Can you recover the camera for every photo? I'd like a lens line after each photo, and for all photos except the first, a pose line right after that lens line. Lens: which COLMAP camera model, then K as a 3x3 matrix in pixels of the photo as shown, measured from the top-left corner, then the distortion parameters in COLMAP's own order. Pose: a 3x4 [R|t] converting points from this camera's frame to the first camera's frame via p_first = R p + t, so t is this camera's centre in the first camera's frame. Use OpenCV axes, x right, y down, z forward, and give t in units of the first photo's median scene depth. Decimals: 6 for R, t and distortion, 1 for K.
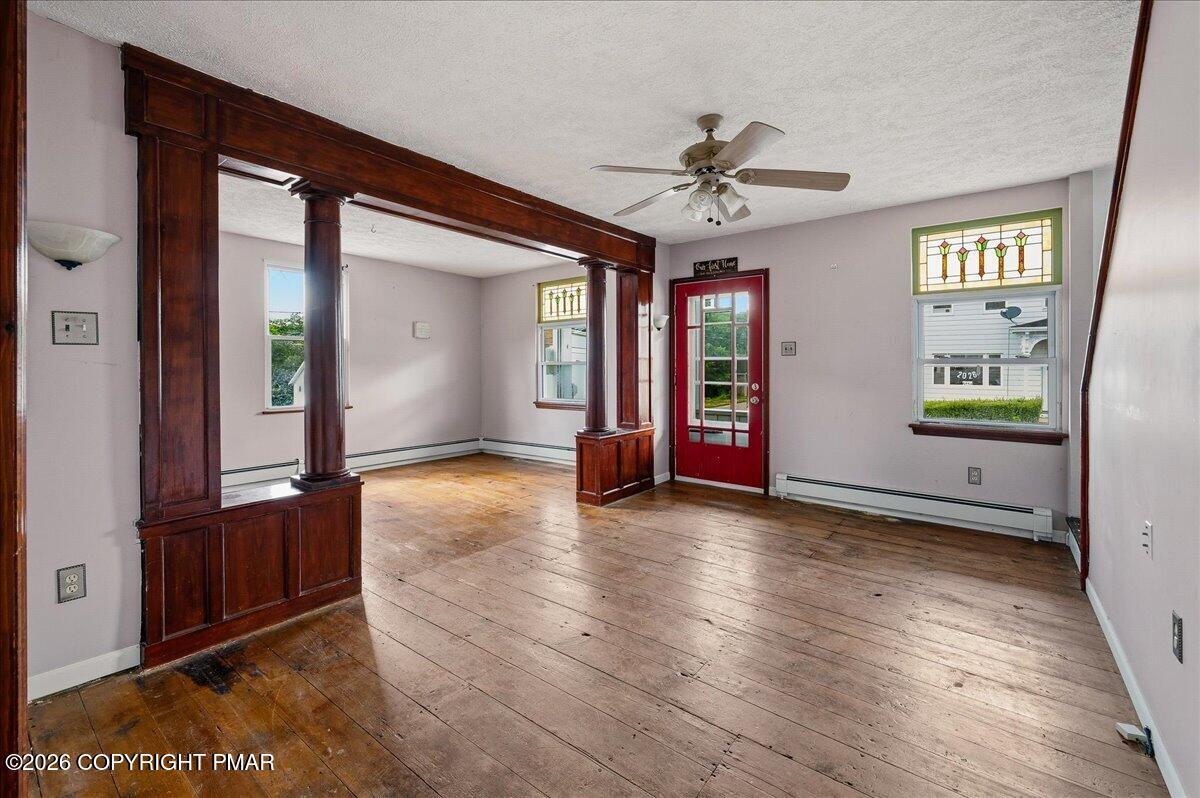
lens RADIAL K [[471.2, 0, 620.9], [0, 471.2, 364.9], [0, 0, 1]] dist [-0.002113, -0.000168]
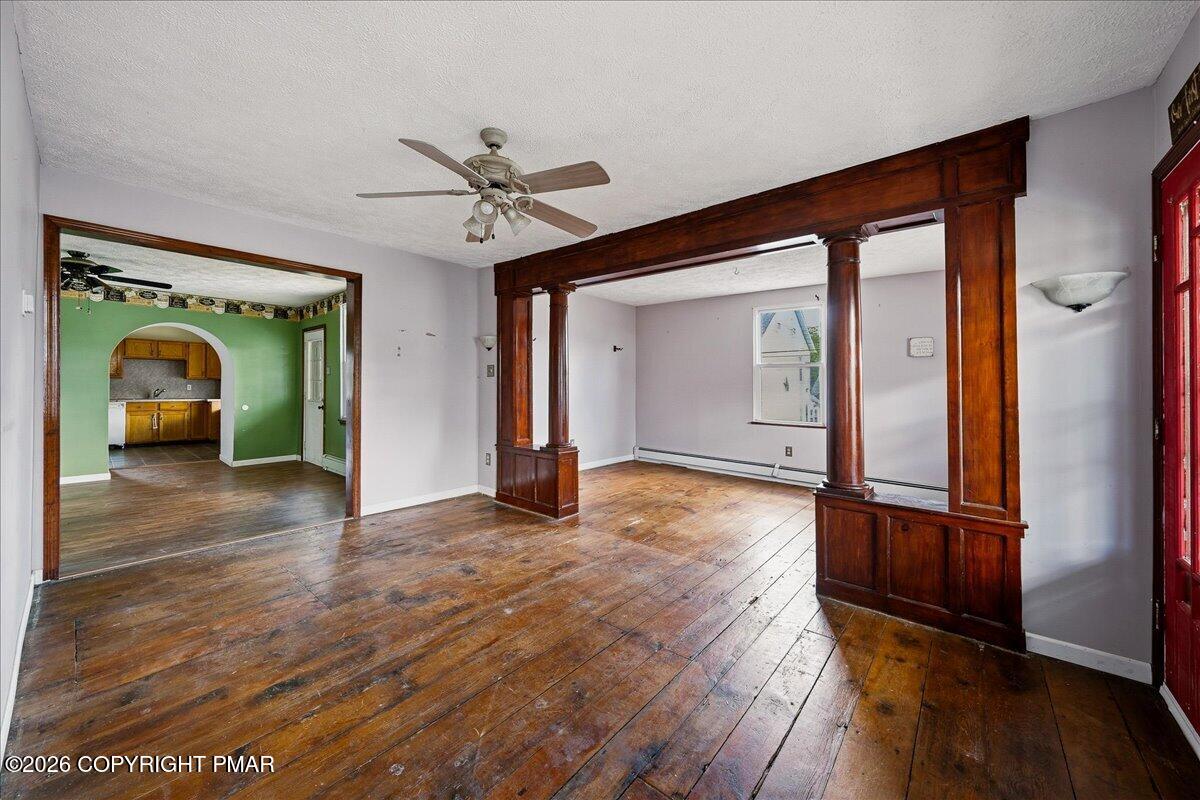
lens RADIAL K [[436.2, 0, 577.8], [0, 436.2, 383.8], [0, 0, 1]] dist [-0.002845, -0.000623]
pose [[-0.043374, -0.003666, -0.999052, 0.542211], [-0.011826, 0.999925, -0.003156, 0.001245], [0.998989, 0.011678, -0.043414, 0.605729]]
